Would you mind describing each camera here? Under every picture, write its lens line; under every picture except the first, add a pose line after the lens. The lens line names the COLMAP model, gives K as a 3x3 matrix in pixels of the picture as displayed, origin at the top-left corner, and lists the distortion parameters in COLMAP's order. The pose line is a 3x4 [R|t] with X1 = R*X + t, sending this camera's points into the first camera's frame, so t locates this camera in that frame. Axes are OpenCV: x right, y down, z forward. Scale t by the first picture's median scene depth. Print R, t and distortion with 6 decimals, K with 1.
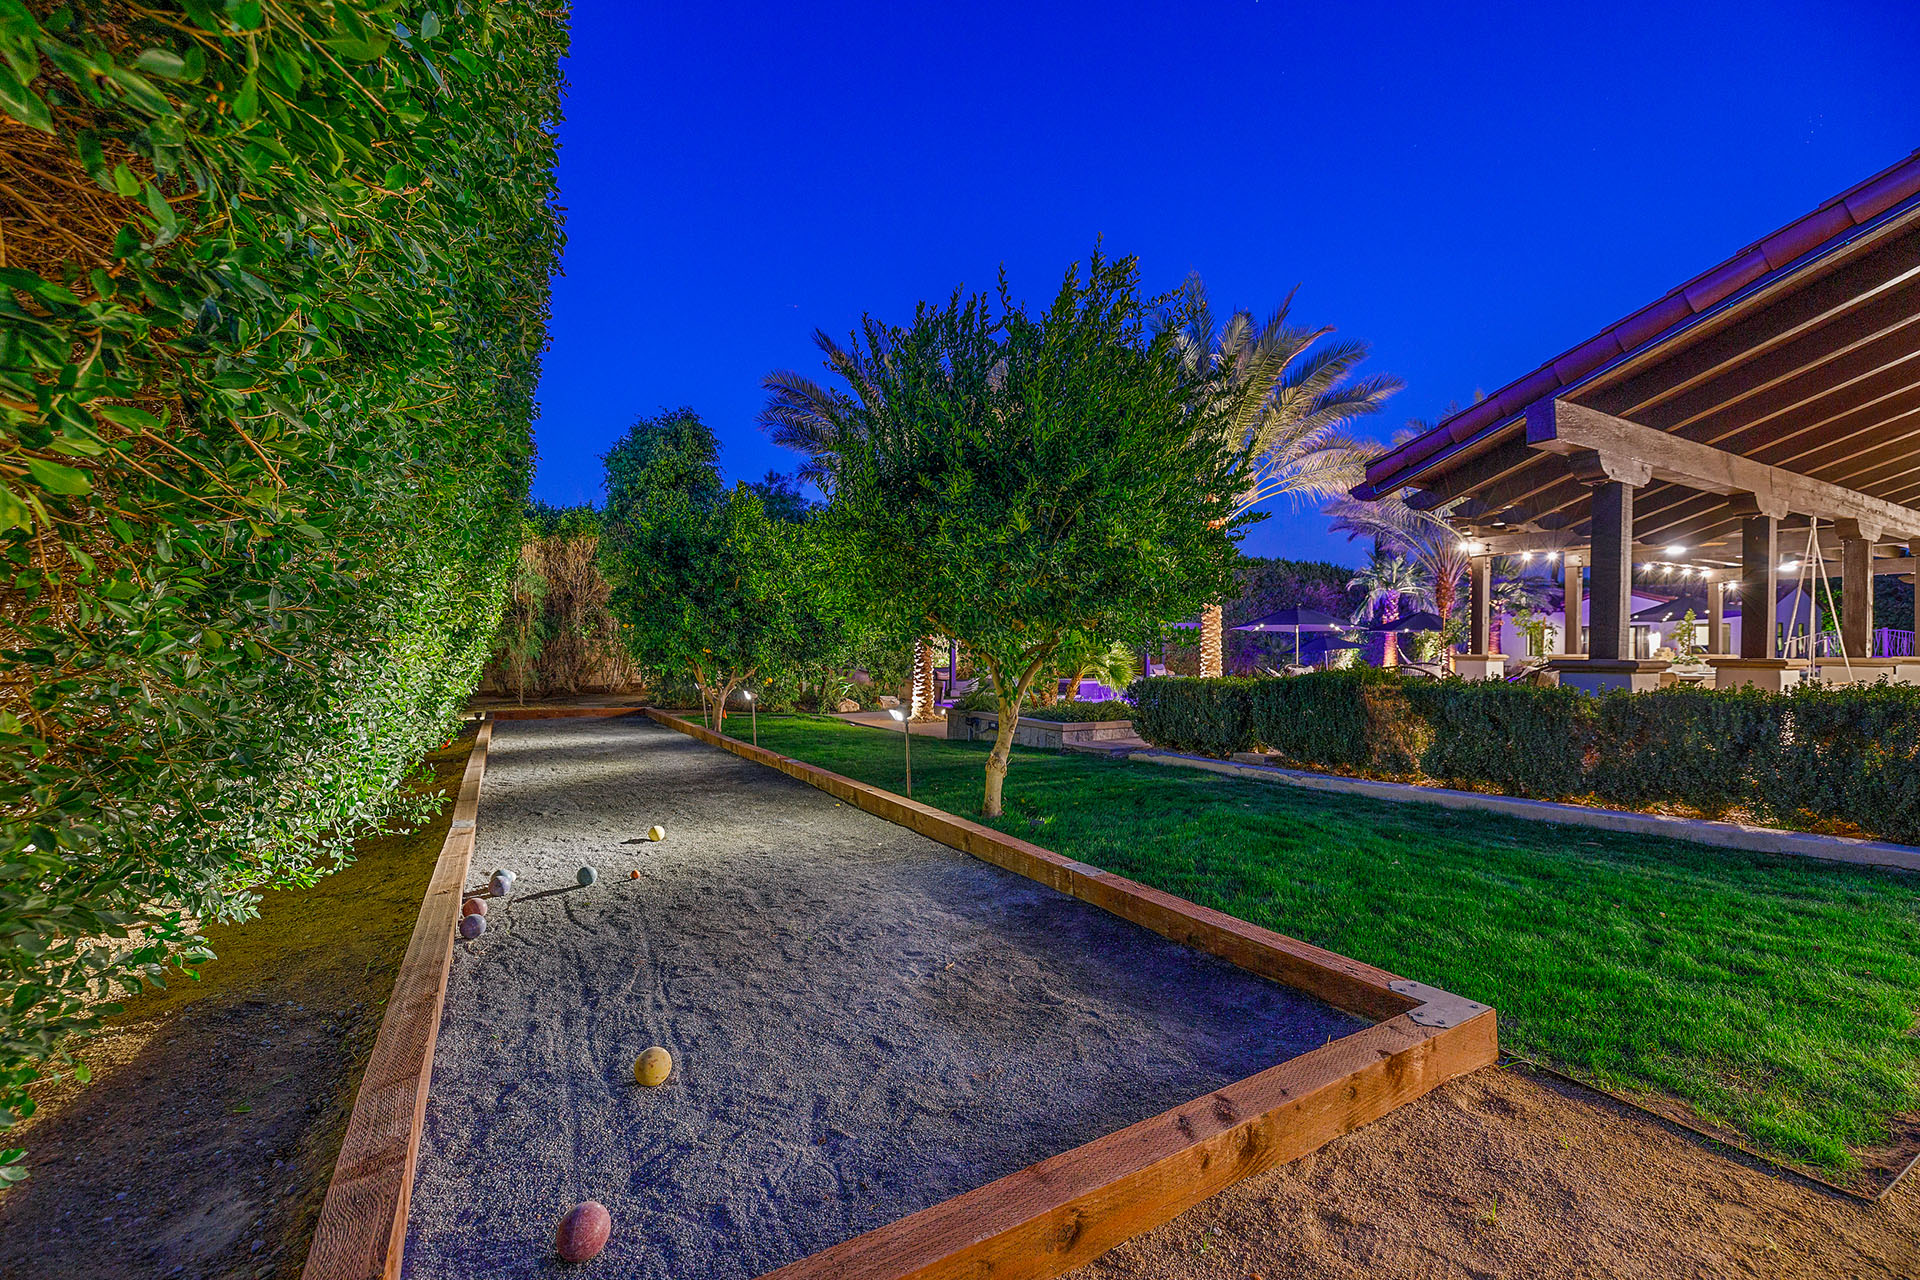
lens RADIAL K [[817.2, 0, 960.0], [0, 817.2, 640.0], [0, 0, 1]] dist [0.003709, 0.000162]
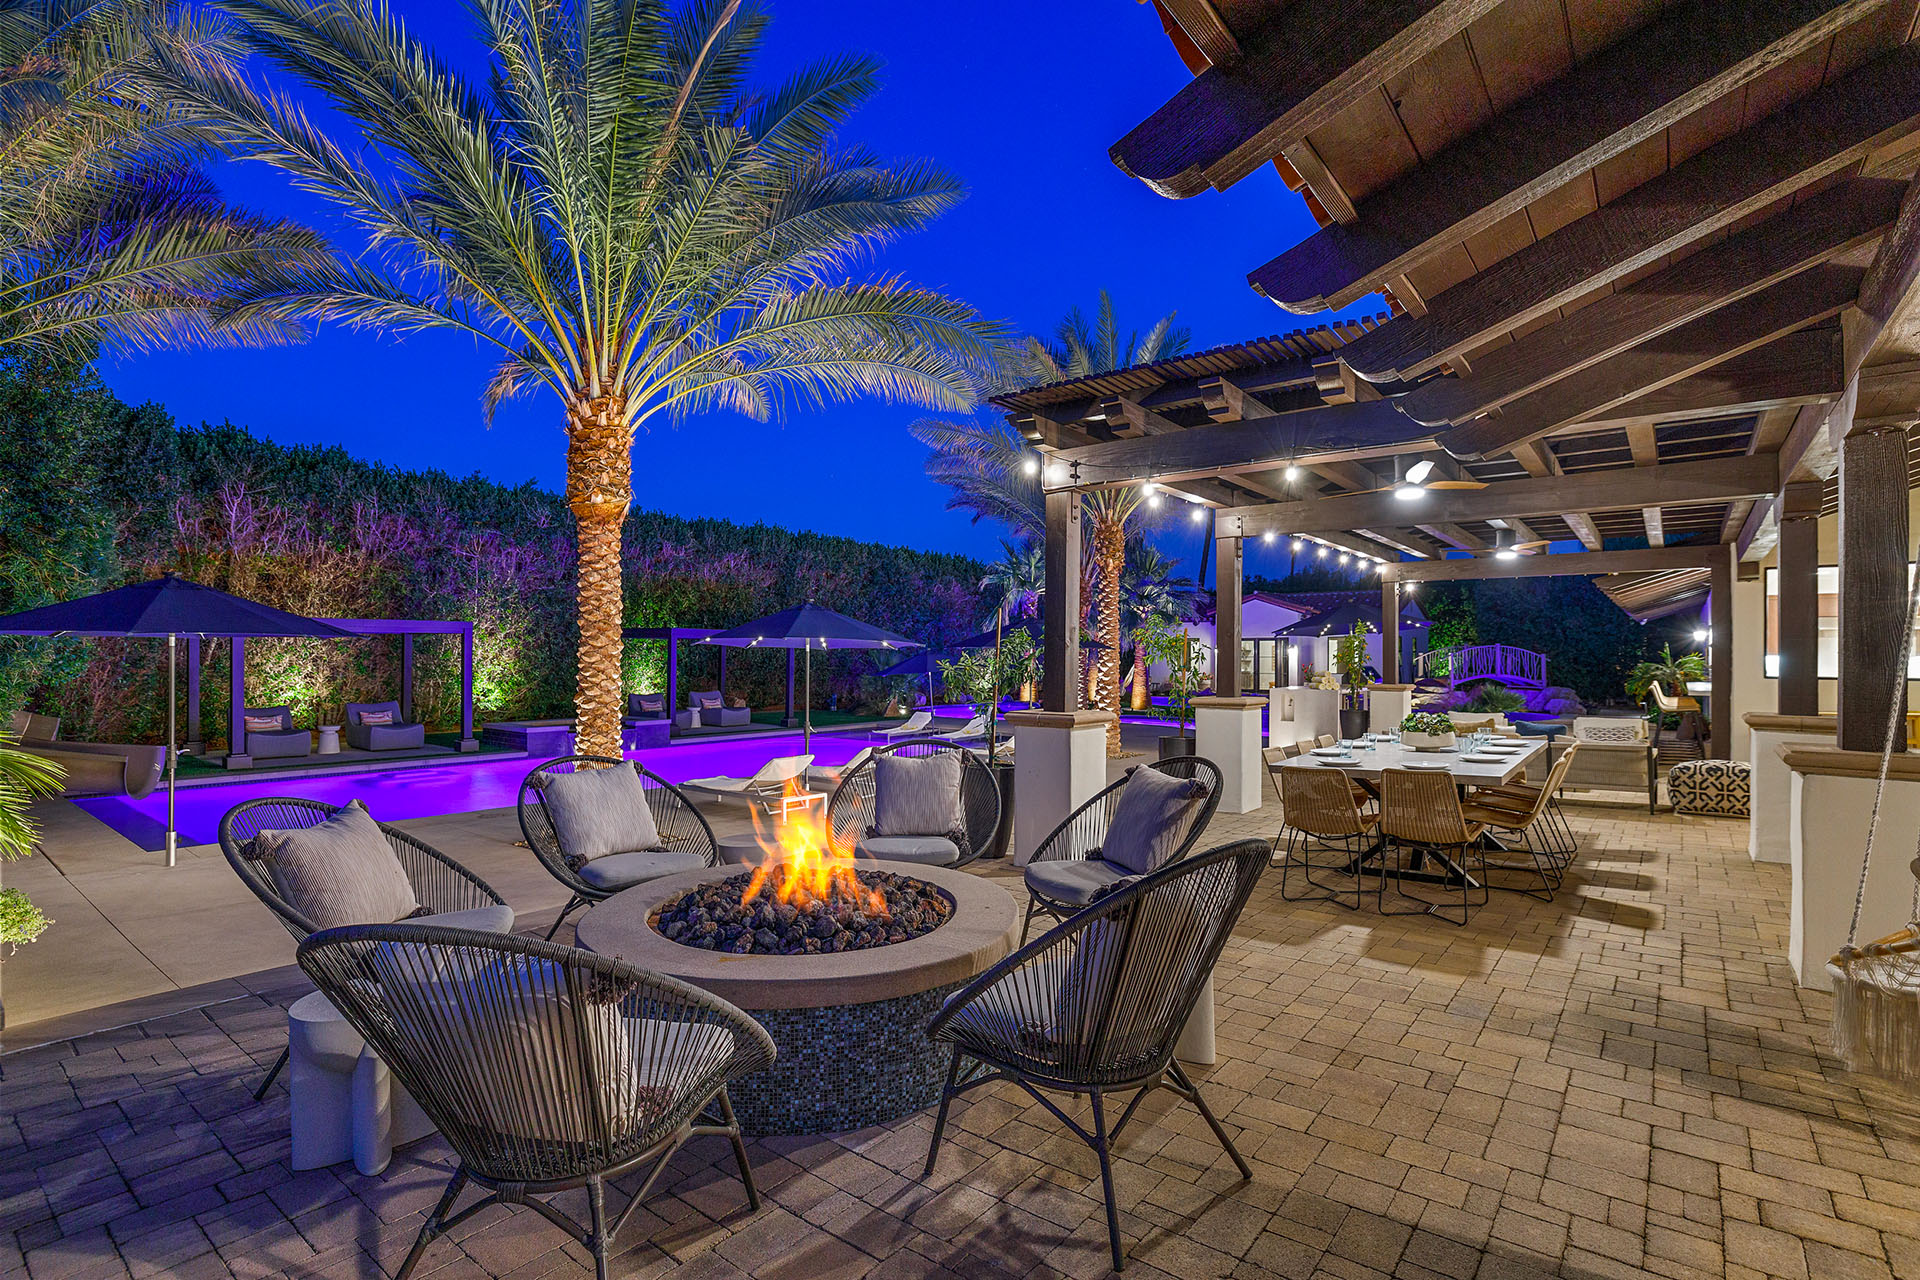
lens RADIAL K [[926.0, 0, 964.0], [0, 926.0, 637.8], [0, 0, 1]] dist [0.001567, 0.000715]
pose [[0.929697, 0.006131, 0.368275, 0.161028], [-0.002283, 0.999938, -0.010882, -0.006961], [-0.368319, 0.009276, 0.929653, 0.221973]]
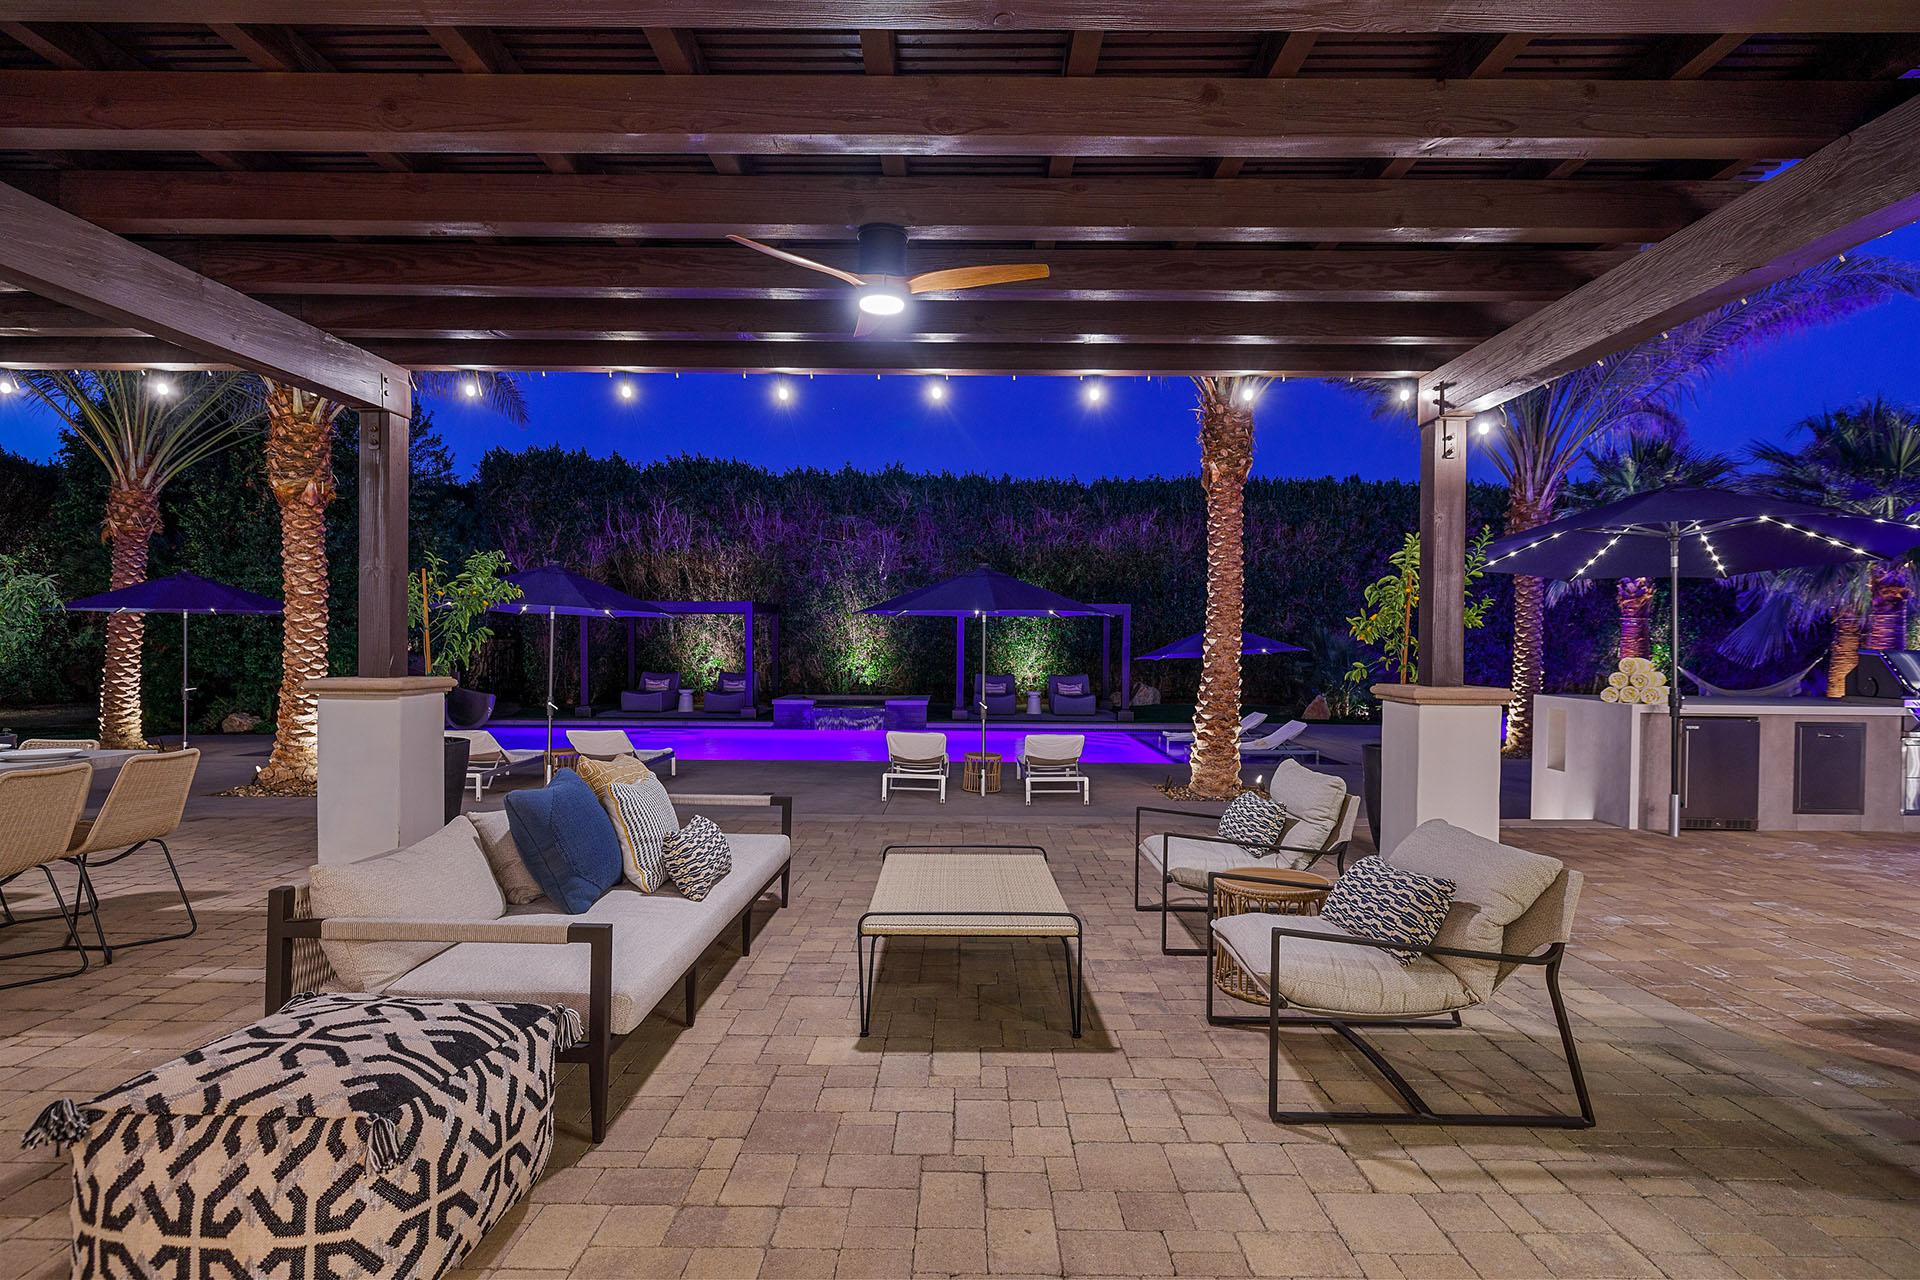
lens RADIAL K [[976.3, 0, 959.5], [0, 976.3, 644.8], [0, 0, 1]] dist [-0.000241, 0.000847]
pose [[0.857269, 0.006509, -0.514828, 0.541531], [-0.001009, 0.999939, 0.010961, -0.000153], [0.514869, -0.008877, 0.857223, 0.360978]]
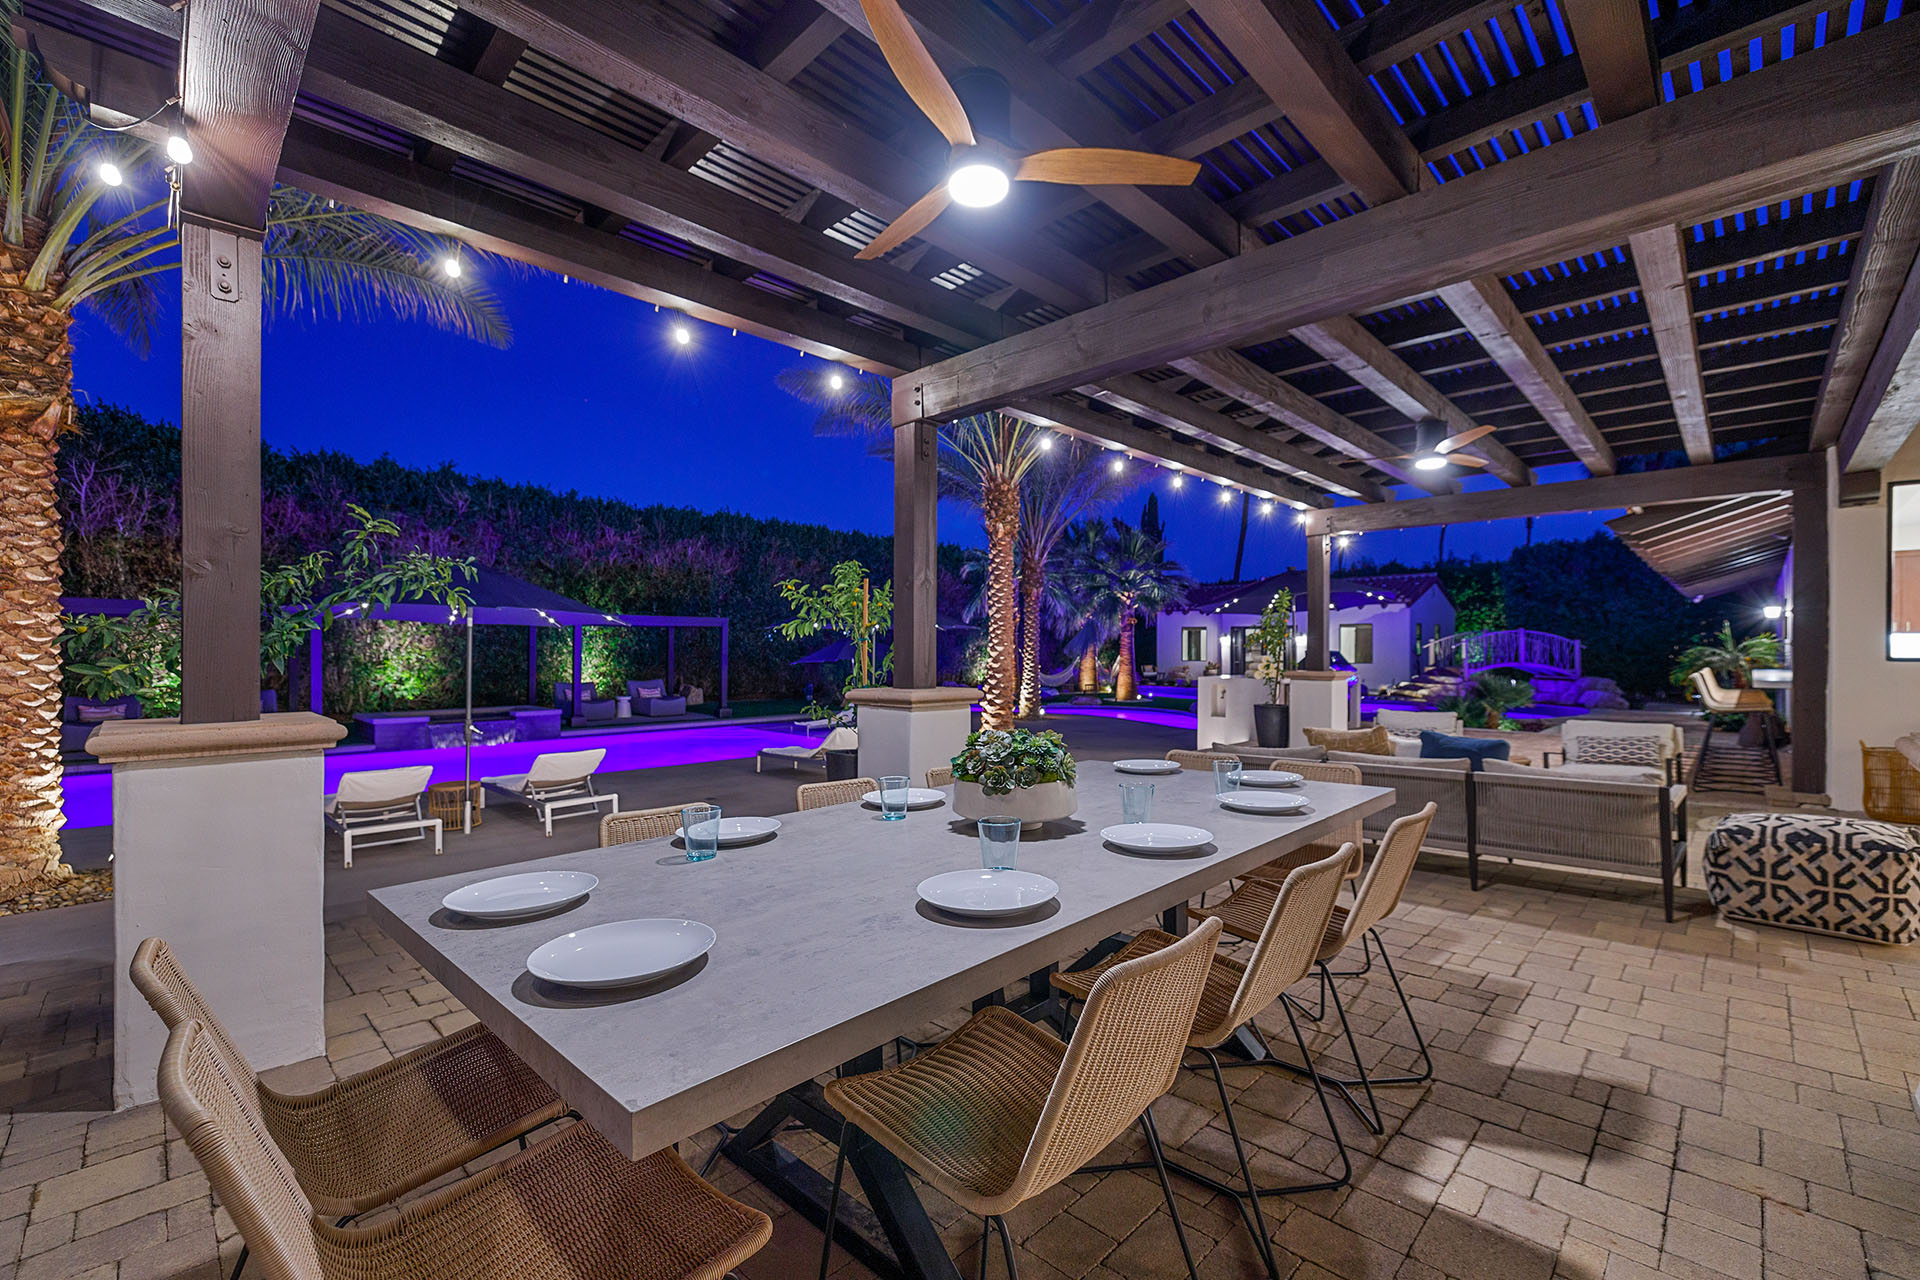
lens RADIAL K [[817.2, 0, 960.0], [0, 817.2, 640.0], [0, 0, 1]] dist [0.003709, 0.000162]
pose [[0.964425, 0.000213, 0.264358, 0.314467], [0.000767, 0.999993, -0.003604, -0.000267], [-0.264357, 0.003679, 0.964418, 0.310535]]
